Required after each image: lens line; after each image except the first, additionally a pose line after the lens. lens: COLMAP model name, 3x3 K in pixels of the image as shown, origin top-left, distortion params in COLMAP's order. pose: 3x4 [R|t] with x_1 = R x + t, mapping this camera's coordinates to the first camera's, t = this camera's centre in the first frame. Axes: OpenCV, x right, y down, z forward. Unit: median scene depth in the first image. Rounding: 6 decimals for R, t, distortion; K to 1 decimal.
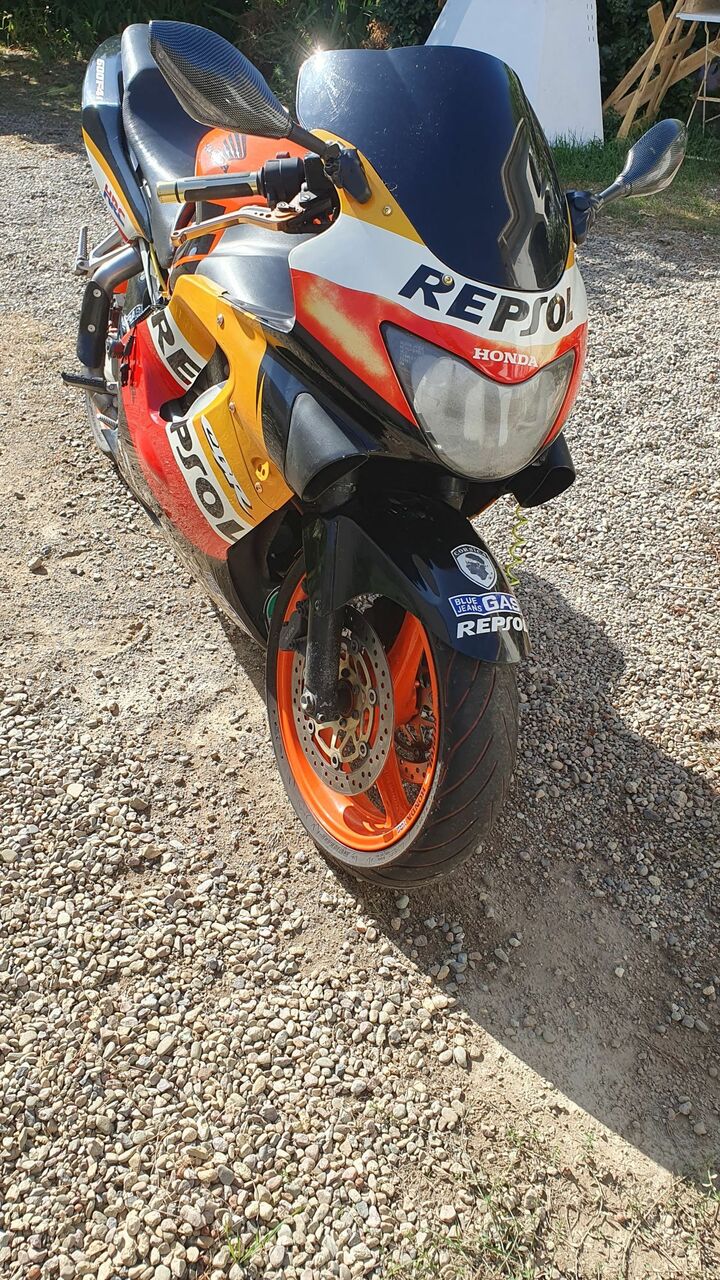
lens RADIAL K [[998.8, 0, 354.8], [0, 998.8, 658.7], [0, 0, 1]] dist [0.038039, -0.001331]
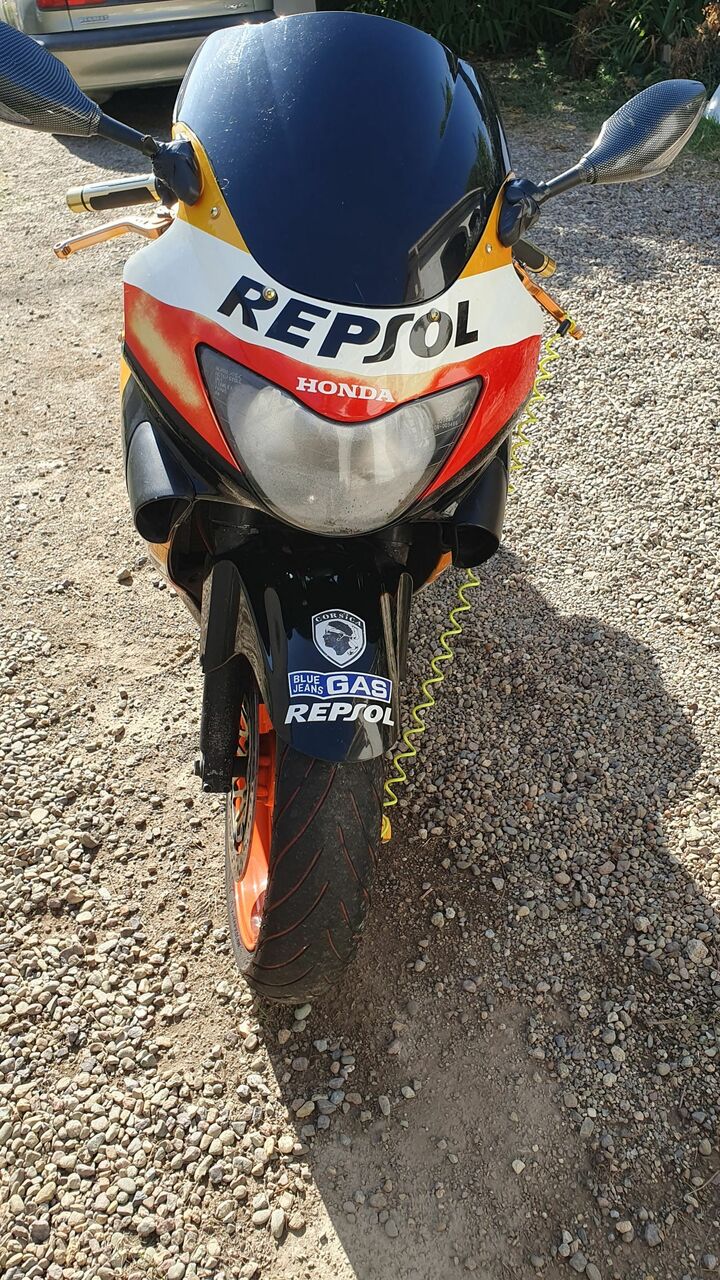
lens RADIAL K [[1018.2, 0, 360.0], [0, 1018.2, 640.0], [0, 0, 1]] dist [-0.060647, 0.161766]
pose [[0.938541, 0.104189, -0.329068, 0.360426], [-0.111474, 0.993762, -0.003294, -0.078090], [0.326672, 0.039774, 0.944301, 0.194356]]
